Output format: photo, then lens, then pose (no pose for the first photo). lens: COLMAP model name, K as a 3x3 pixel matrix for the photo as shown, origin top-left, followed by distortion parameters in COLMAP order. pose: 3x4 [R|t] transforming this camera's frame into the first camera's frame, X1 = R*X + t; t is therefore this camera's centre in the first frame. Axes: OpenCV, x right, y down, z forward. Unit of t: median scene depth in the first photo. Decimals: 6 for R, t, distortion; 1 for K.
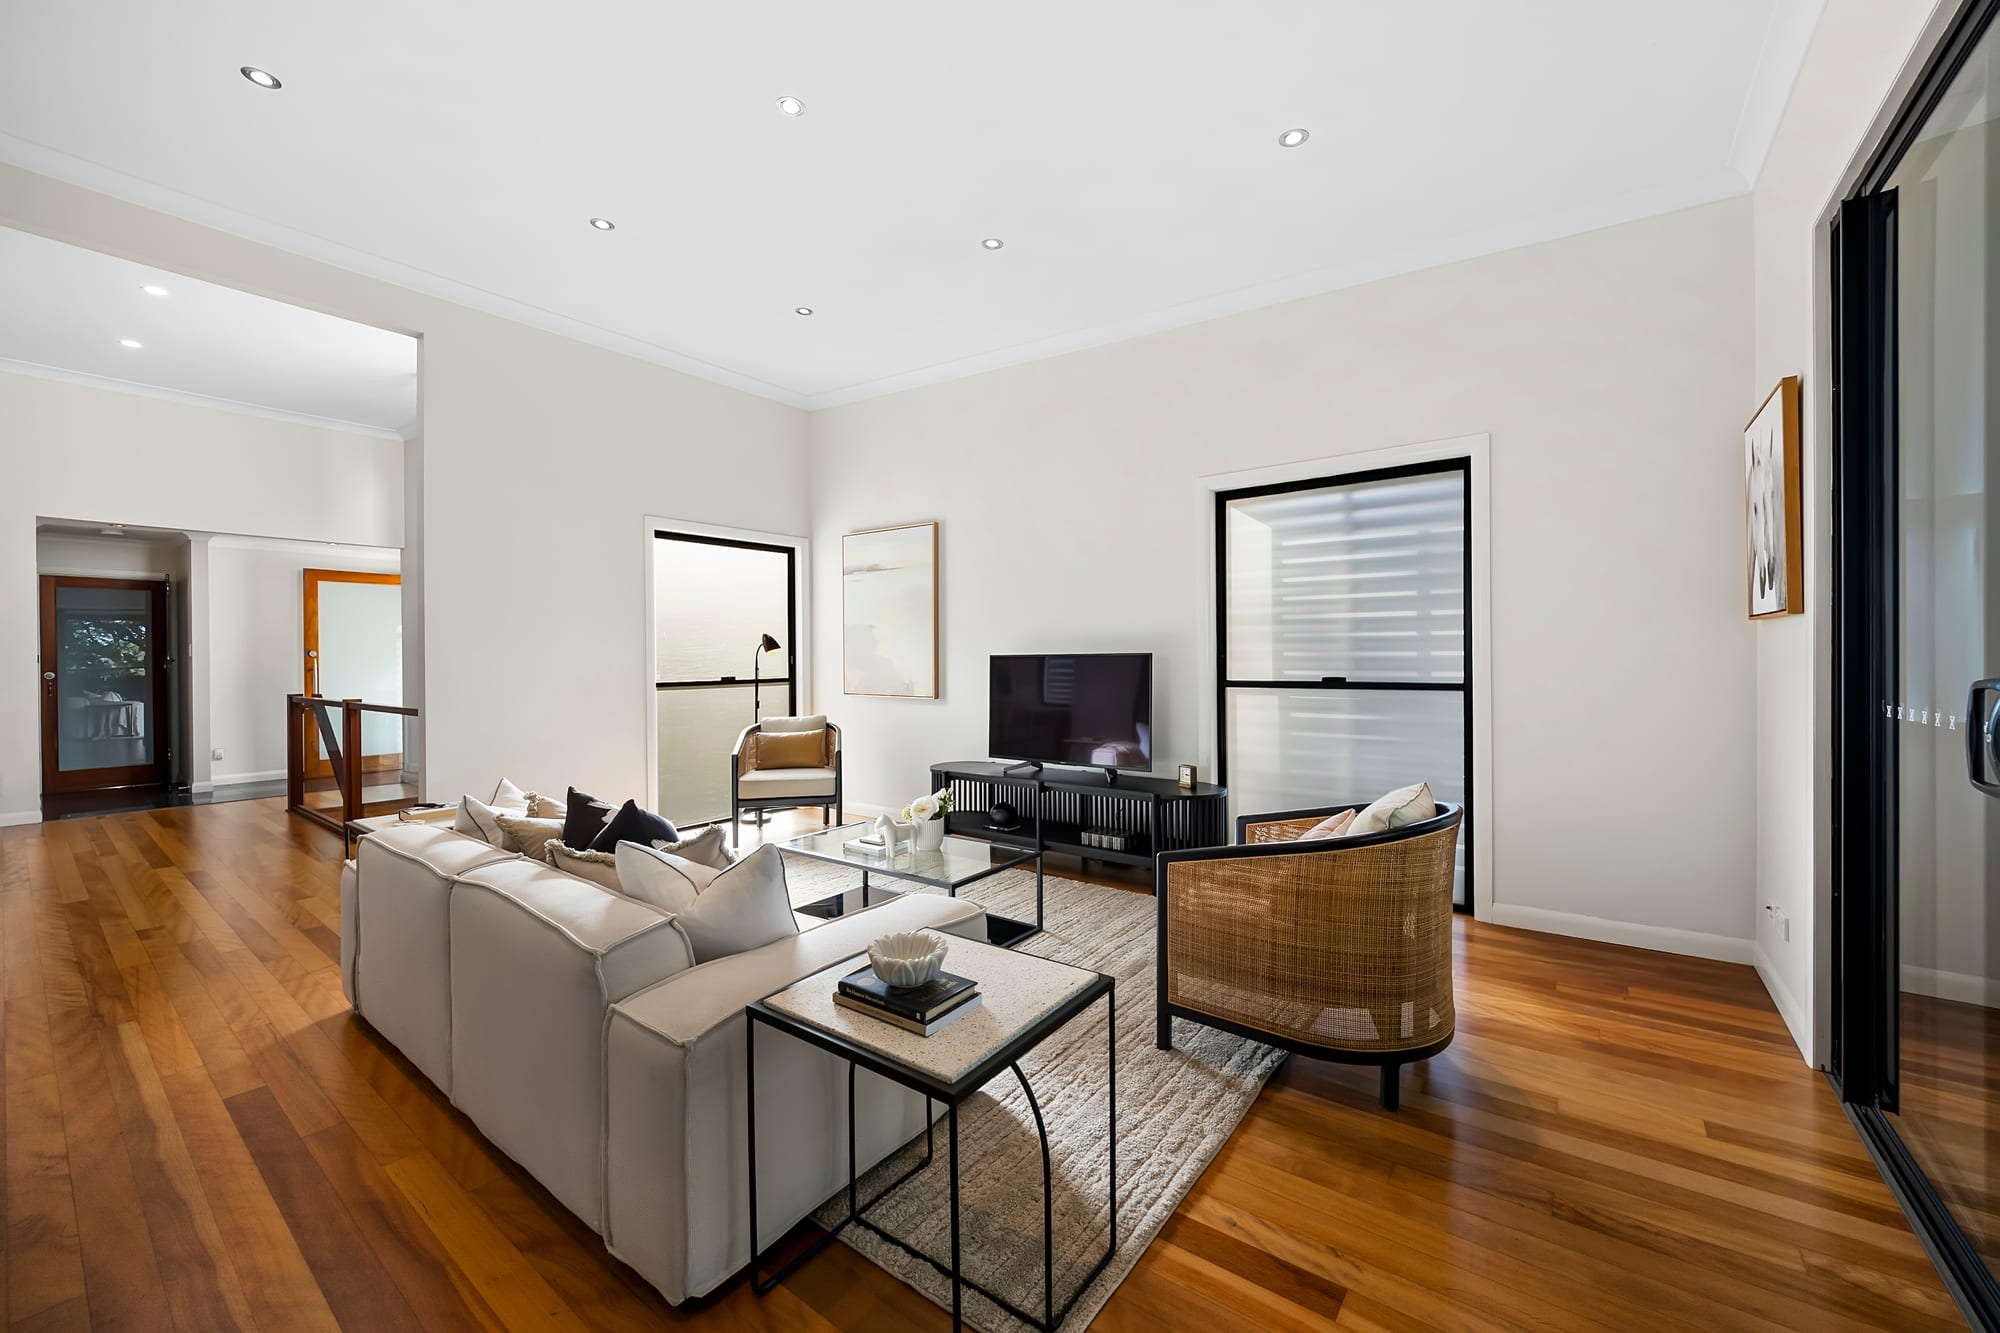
lens RADIAL K [[776.2, 0, 988.3], [0, 776.2, 674.9], [0, 0, 1]] dist [0.000618, 0.000108]
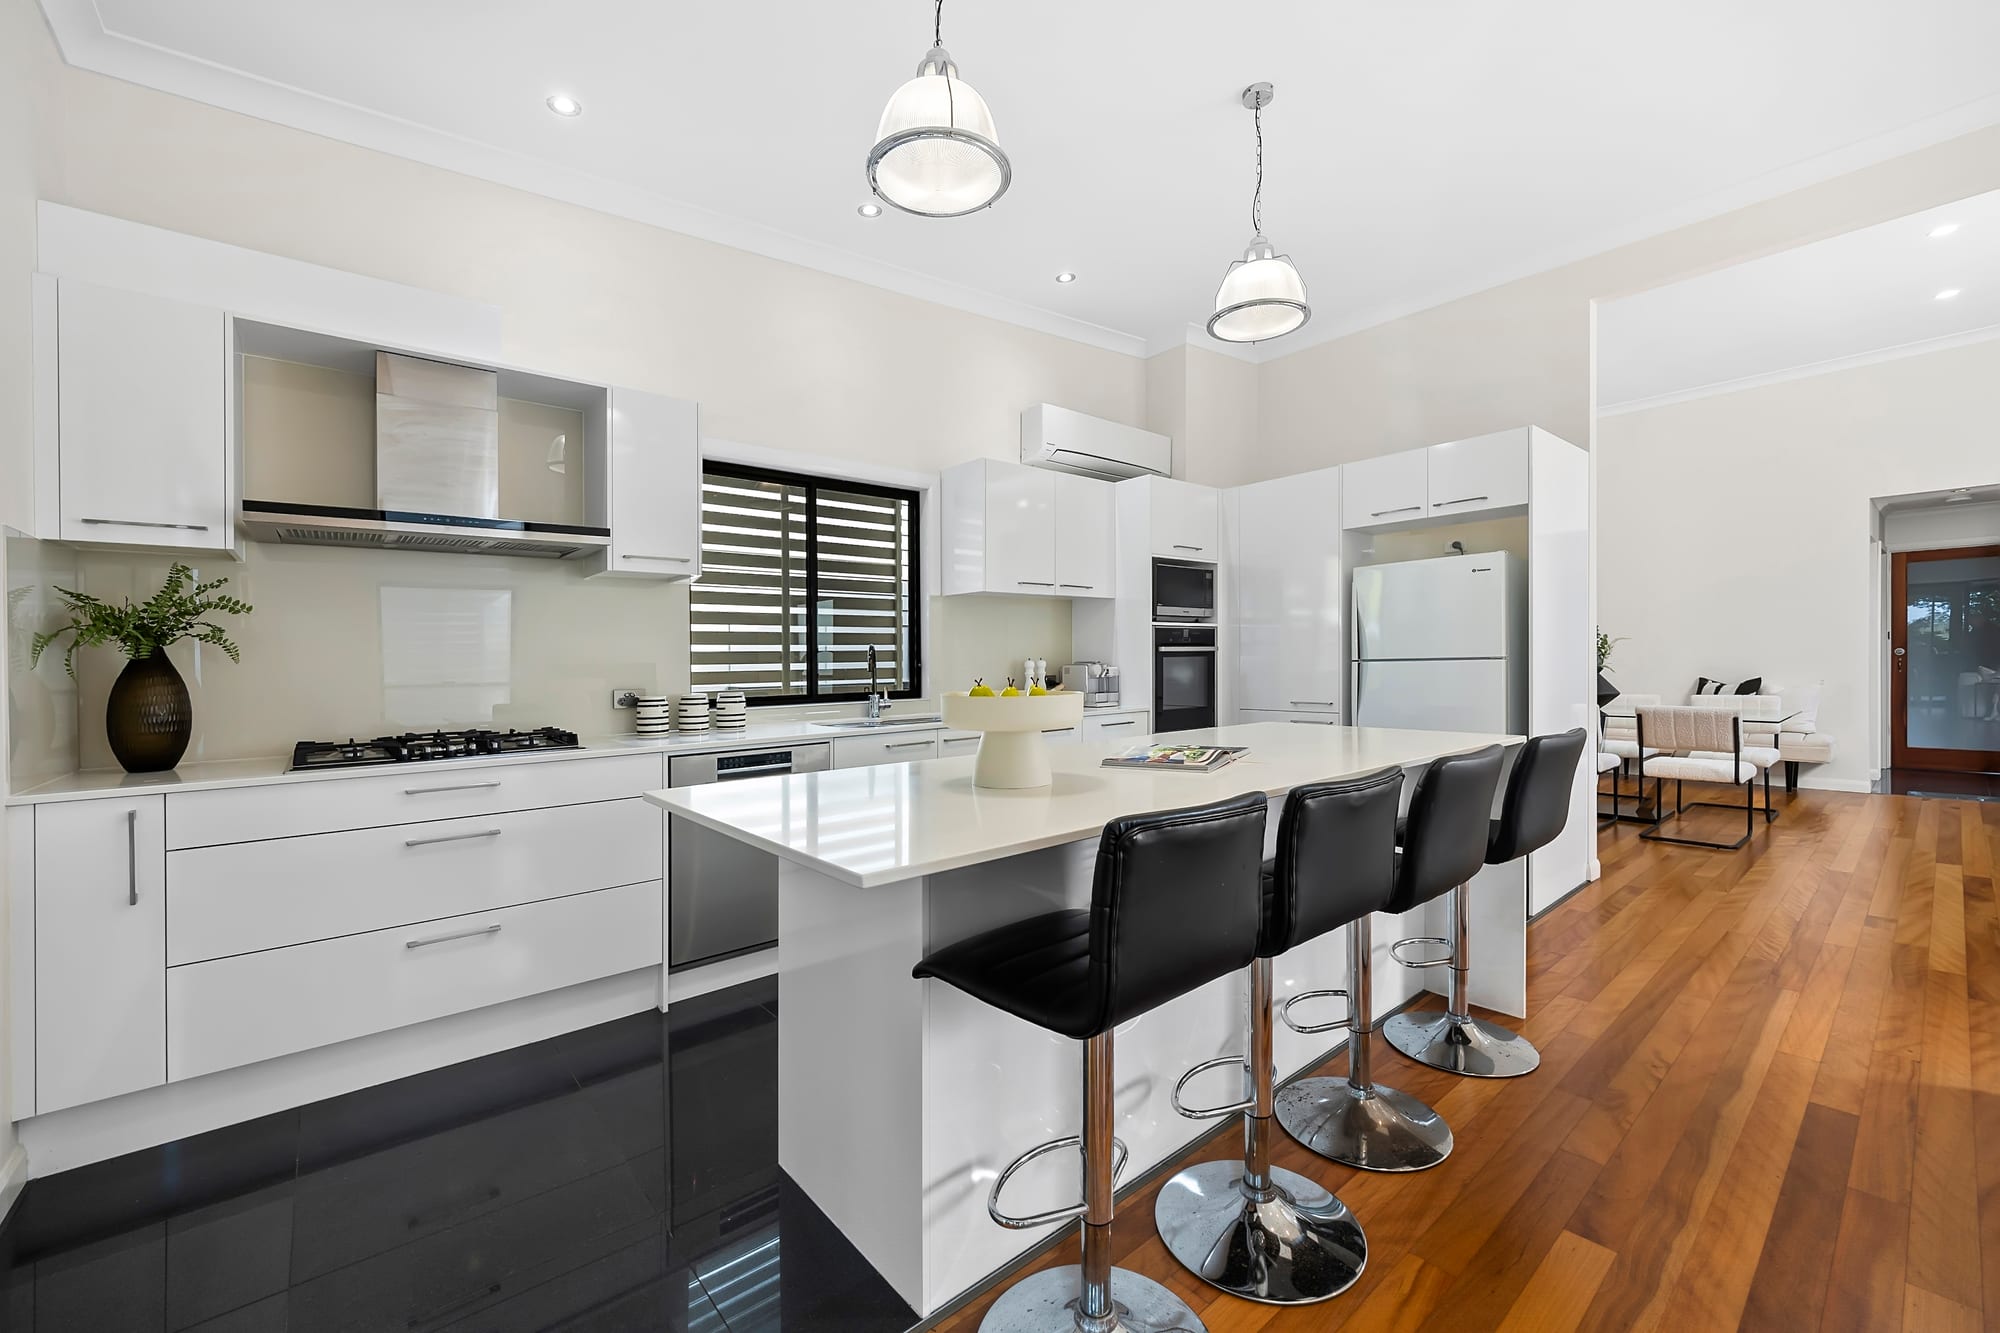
lens RADIAL K [[776.2, 0, 990.6], [0, 776.2, 664.5], [0, 0, 1]] dist [0.000618, 0.000108]
pose [[-0.228003, 0.013499, -0.973567, 0.168116], [0.005204, 0.999906, 0.012646, -0.005216], [0.973646, -0.002184, -0.228052, 0.254763]]
